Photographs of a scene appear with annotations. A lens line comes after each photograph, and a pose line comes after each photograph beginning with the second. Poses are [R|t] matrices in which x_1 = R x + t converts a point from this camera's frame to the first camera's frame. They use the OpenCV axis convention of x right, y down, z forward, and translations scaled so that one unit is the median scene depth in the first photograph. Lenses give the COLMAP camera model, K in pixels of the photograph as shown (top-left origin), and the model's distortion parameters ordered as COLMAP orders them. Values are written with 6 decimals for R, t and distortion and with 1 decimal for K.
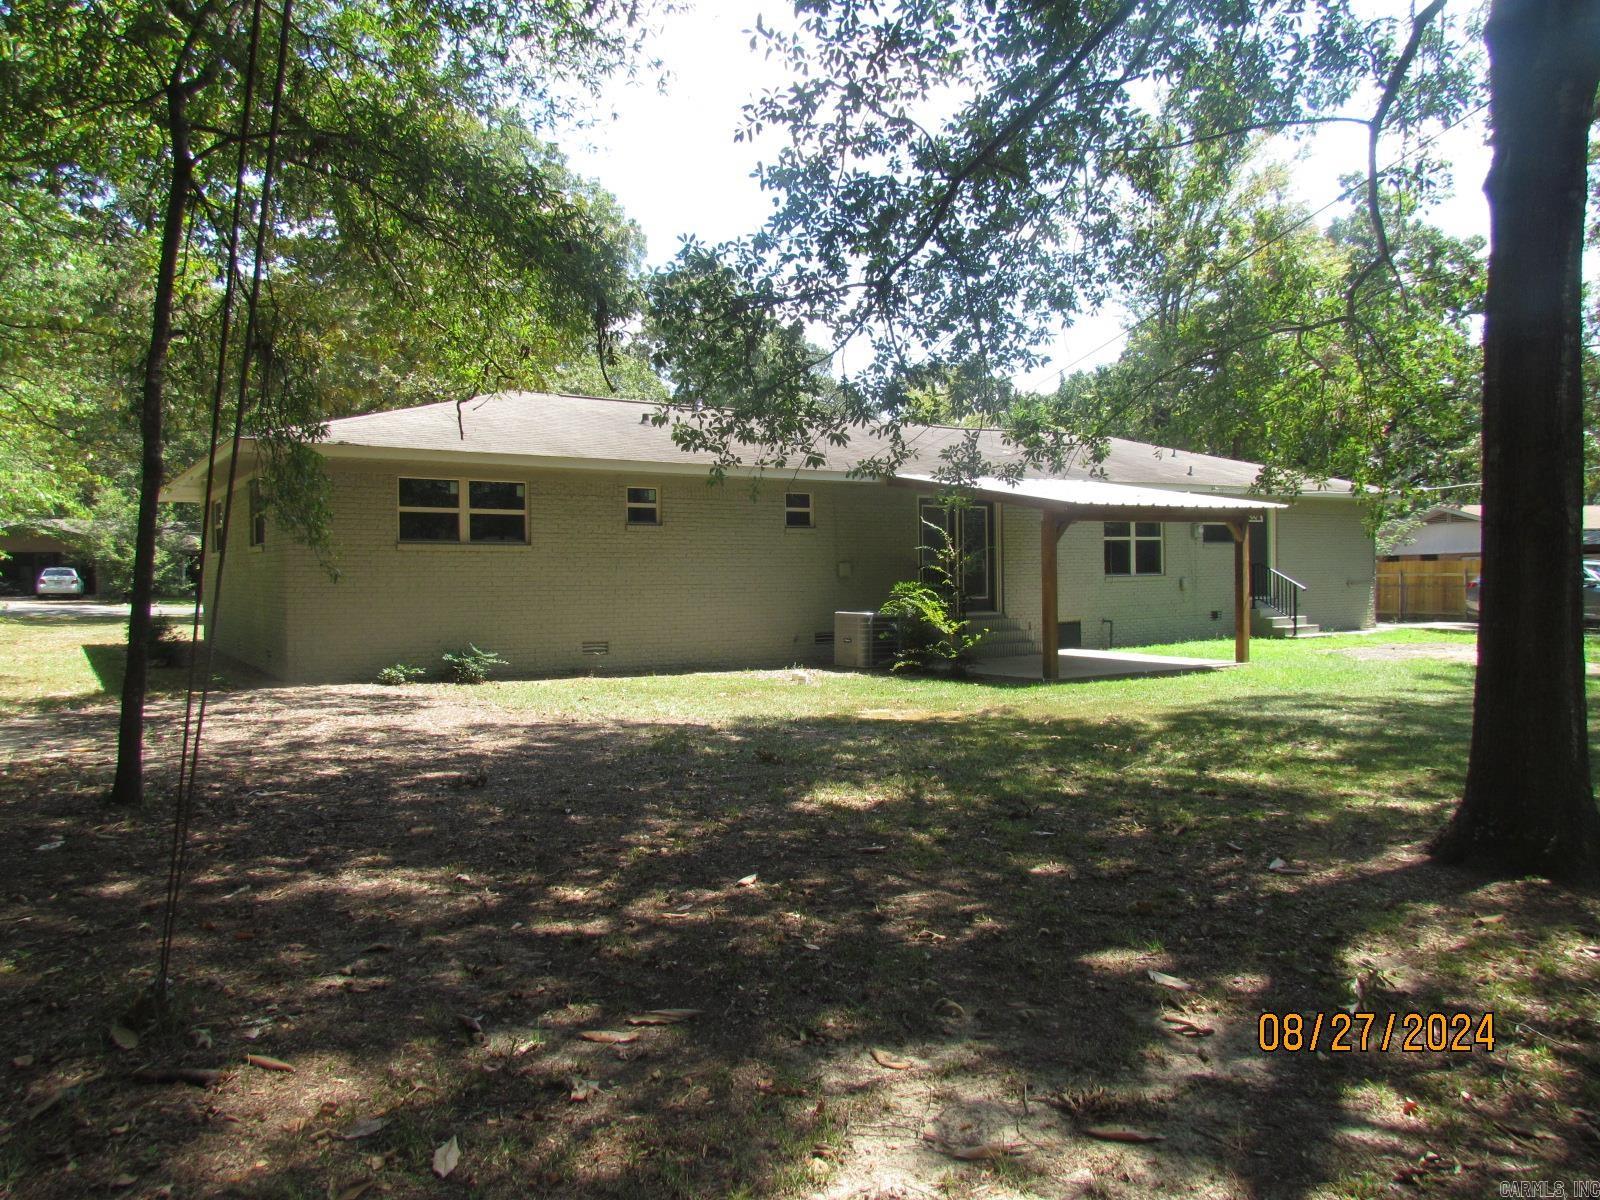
lens RADIAL K [[1151.9, 0, 792.6], [0, 1151.9, 592.1], [0, 0, 1]] dist [-0.040778, 0.030337]
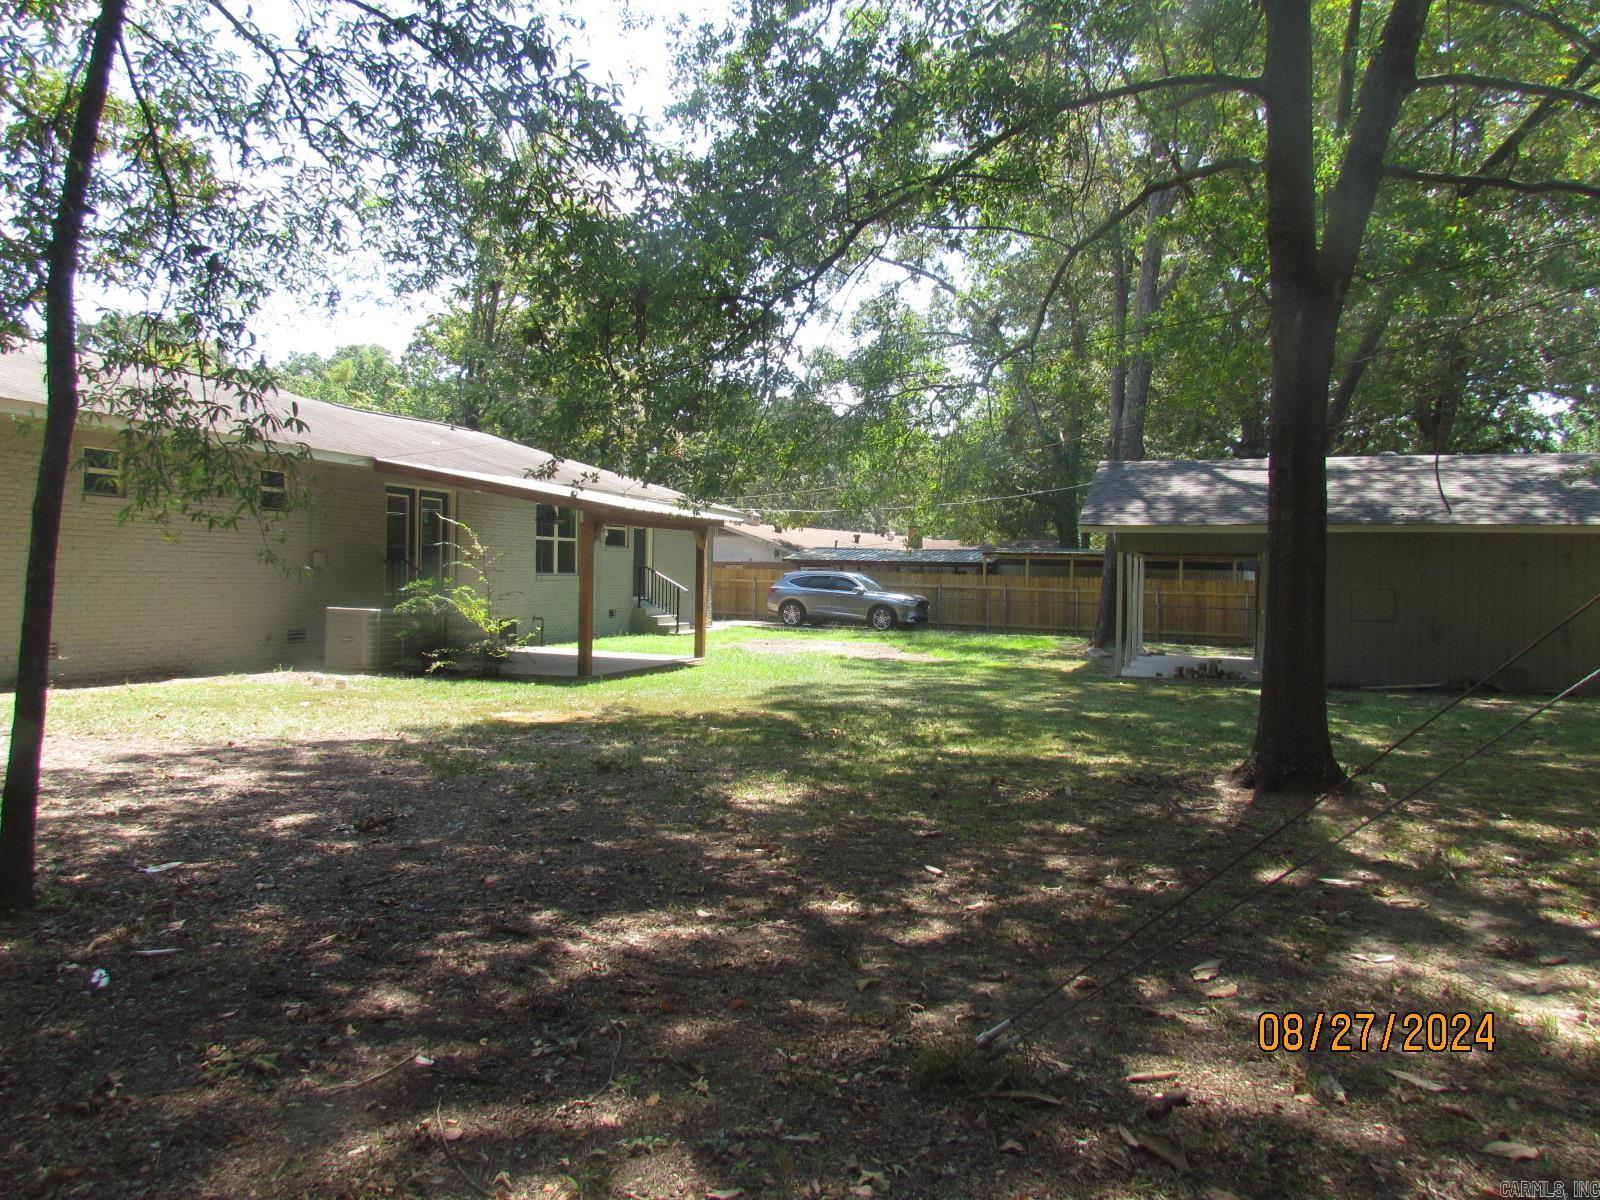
lens RADIAL K [[1151.9, 0, 792.6], [0, 1151.9, 592.1], [0, 0, 1]] dist [-0.040778, 0.030337]
pose [[0.749723, 0.020673, 0.661429, -0.885249], [-0.024441, 0.999695, -0.003543, -0.000783], [-0.661301, -0.013510, 0.749999, 0.300237]]
